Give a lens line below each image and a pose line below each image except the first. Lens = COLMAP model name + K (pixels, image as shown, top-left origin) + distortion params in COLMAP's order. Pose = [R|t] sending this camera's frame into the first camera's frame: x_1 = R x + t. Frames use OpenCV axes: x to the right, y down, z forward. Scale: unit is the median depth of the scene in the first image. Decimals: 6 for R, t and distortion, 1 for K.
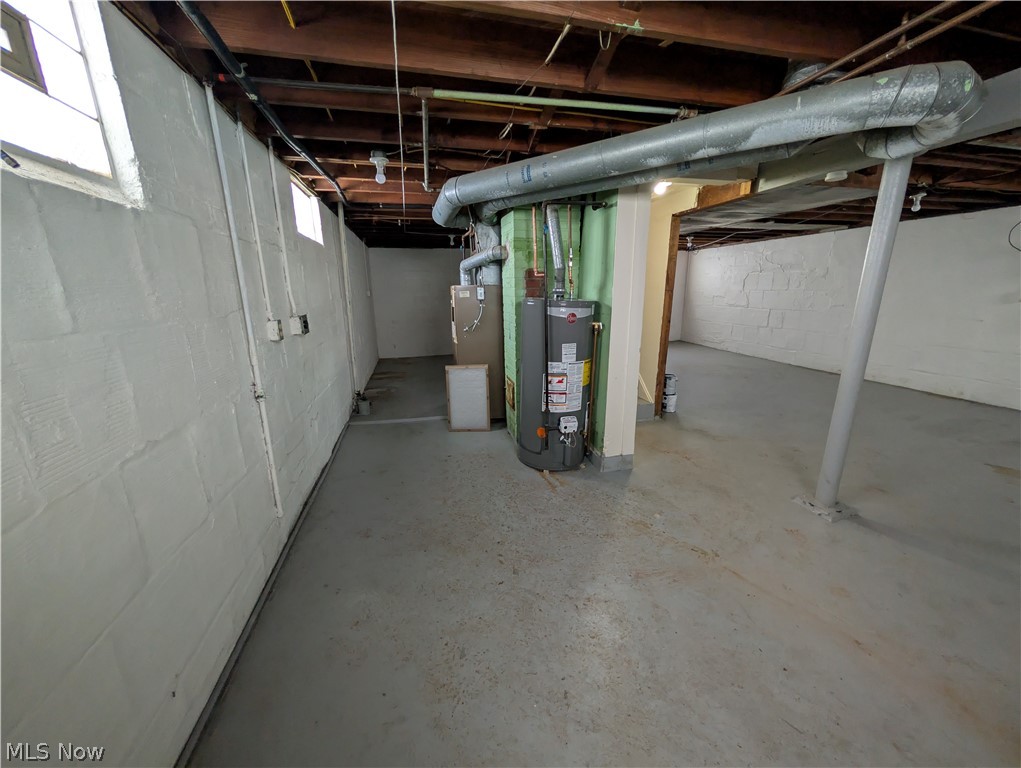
lens RADIAL K [[389.4, 0, 512.2], [0, 389.4, 386.4], [0, 0, 1]] dist [-0.002813, 0.000837]
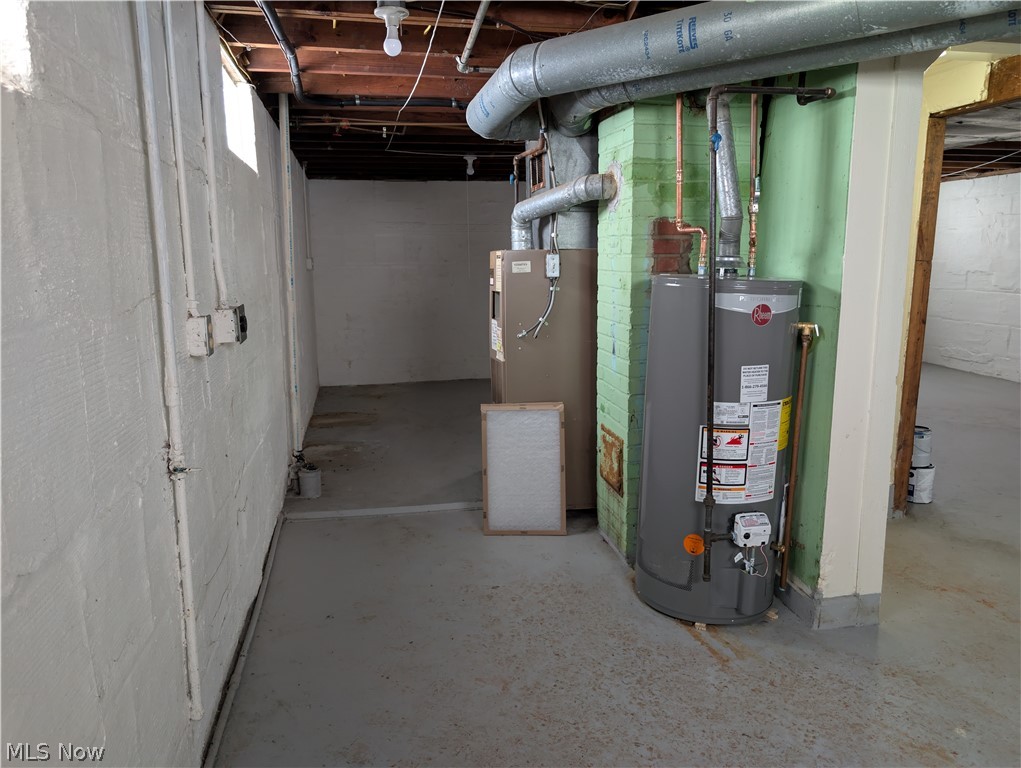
lens RADIAL K [[738.6, 0, 513.0], [0, 738.6, 383.6], [0, 0, 1]] dist [0.020491, -0.023078]
pose [[0.999181, 0.010899, -0.038956, -0.123727], [-0.013786, 0.997117, -0.074614, -0.011994], [0.038031, 0.075090, 0.996451, 0.047668]]
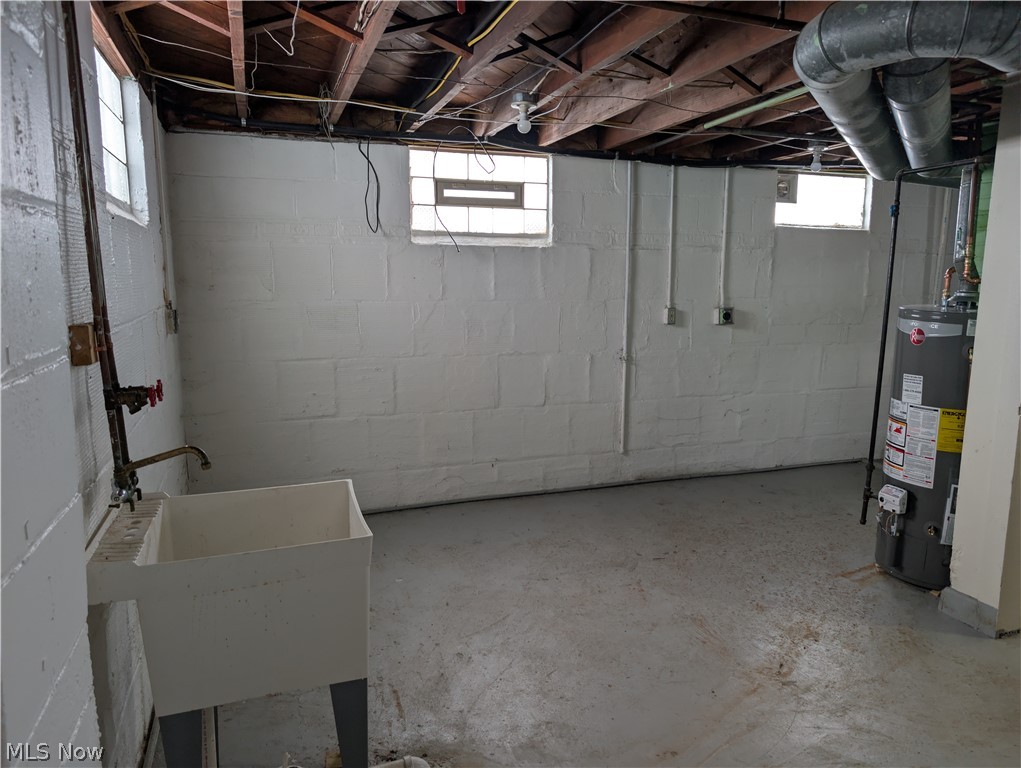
lens RADIAL K [[738.6, 0, 507.7], [0, 738.6, 392.8], [0, 0, 1]] dist [0.020491, -0.023078]
pose [[0.076948, 0.166491, -0.983036, 1.297238], [-0.248833, 0.957966, 0.142768, -0.088699], [0.965485, 0.233626, 0.115142, 0.209064]]
